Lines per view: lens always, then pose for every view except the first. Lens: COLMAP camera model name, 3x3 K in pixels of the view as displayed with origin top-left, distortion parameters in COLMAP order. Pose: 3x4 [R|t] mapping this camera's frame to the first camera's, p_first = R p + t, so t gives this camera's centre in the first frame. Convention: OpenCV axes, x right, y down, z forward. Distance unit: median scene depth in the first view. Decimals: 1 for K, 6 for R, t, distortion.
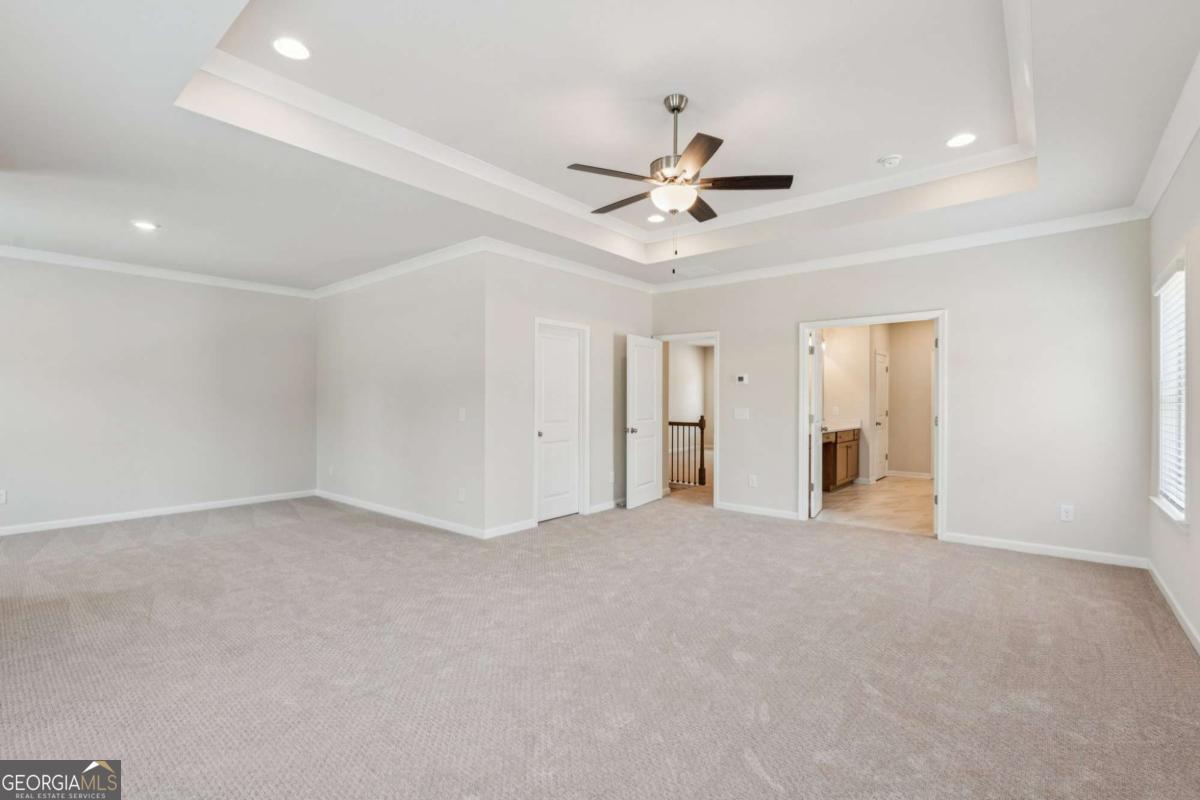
lens RADIAL K [[524.9, 0, 602.0], [0, 524.9, 400.3], [0, 0, 1]] dist [-0.007193, 0.000813]
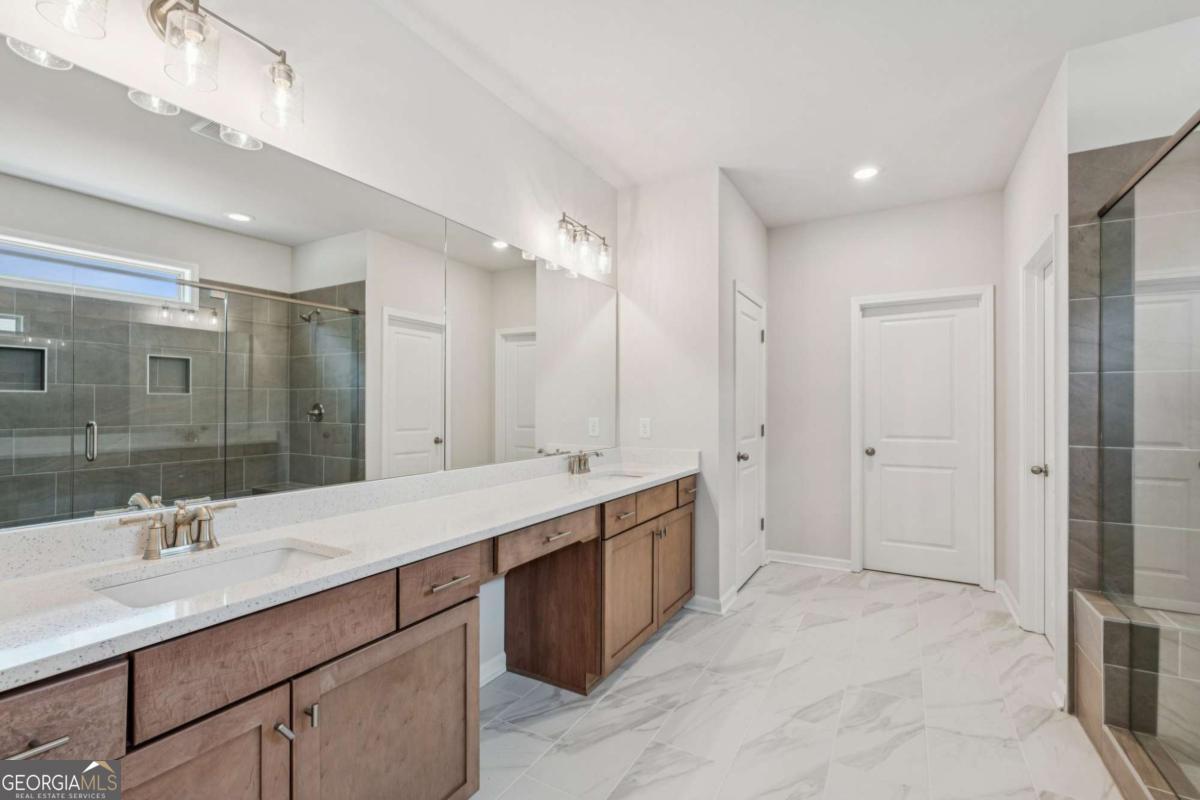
lens RADIAL K [[524.9, 0, 598.5], [0, 524.9, 405.1], [0, 0, 1]] dist [-0.007193, 0.000813]
pose [[0.984259, -0.001154, 0.176728, 0.346661], [0.001775, 0.999993, -0.003356, 0.002900], [-0.176722, 0.003617, 0.984254, 0.617454]]
